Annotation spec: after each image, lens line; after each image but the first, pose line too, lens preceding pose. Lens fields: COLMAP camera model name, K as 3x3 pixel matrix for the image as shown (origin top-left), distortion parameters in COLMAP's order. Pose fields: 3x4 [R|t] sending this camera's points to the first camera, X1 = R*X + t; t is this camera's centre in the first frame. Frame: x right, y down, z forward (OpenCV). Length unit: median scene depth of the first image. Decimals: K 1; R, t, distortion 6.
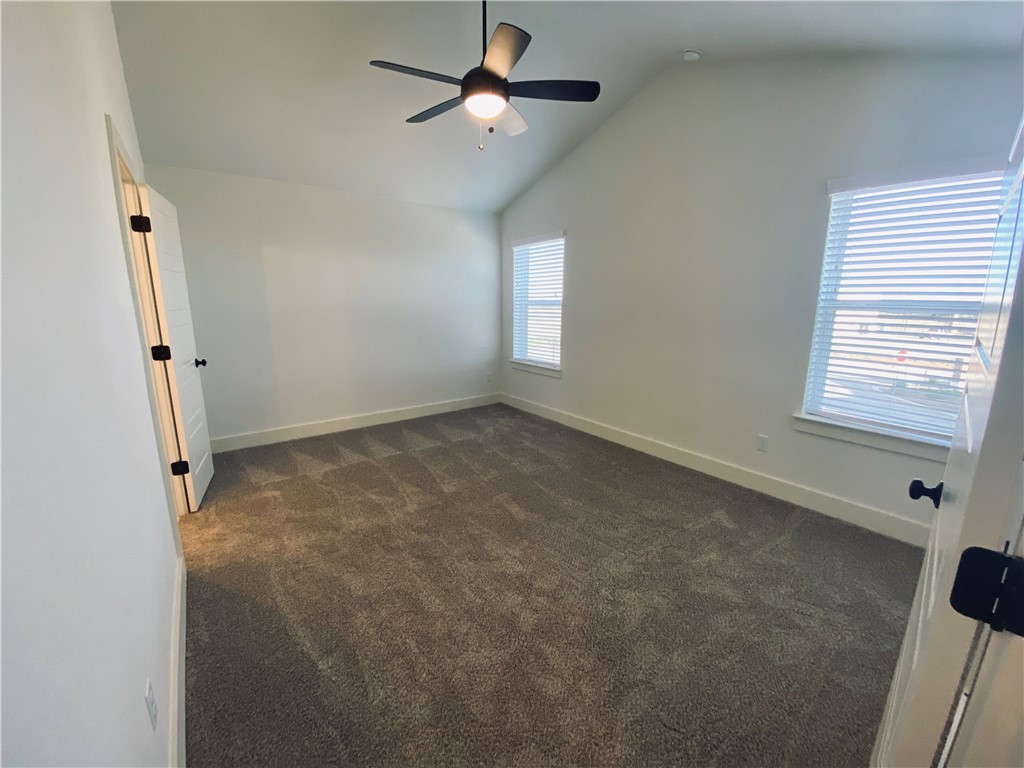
lens RADIAL K [[414.3, 0, 519.8], [0, 414.3, 384.3], [0, 0, 1]] dist [0.021771, -0.024170]
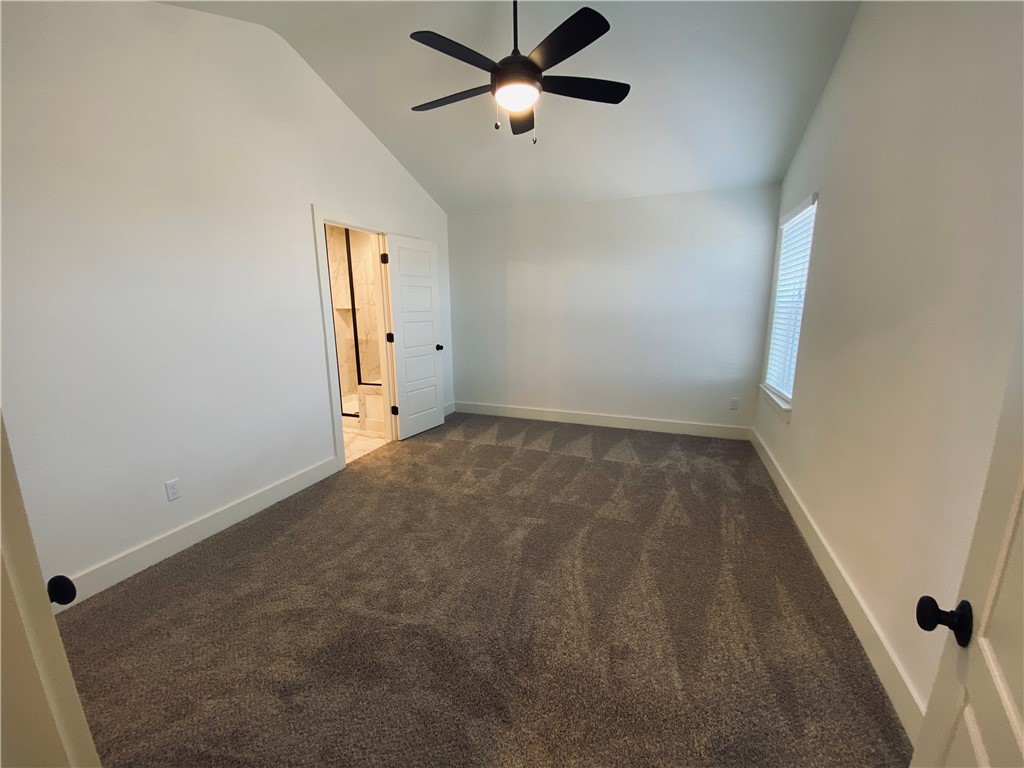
lens RADIAL K [[414.3, 0, 519.8], [0, 414.3, 384.3], [0, 0, 1]] dist [0.021771, -0.024170]
pose [[0.548534, 0.164362, -0.819814, 0.577328], [-0.171750, 0.981730, 0.081907, -0.085971], [0.818298, 0.095875, 0.566742, 0.376340]]
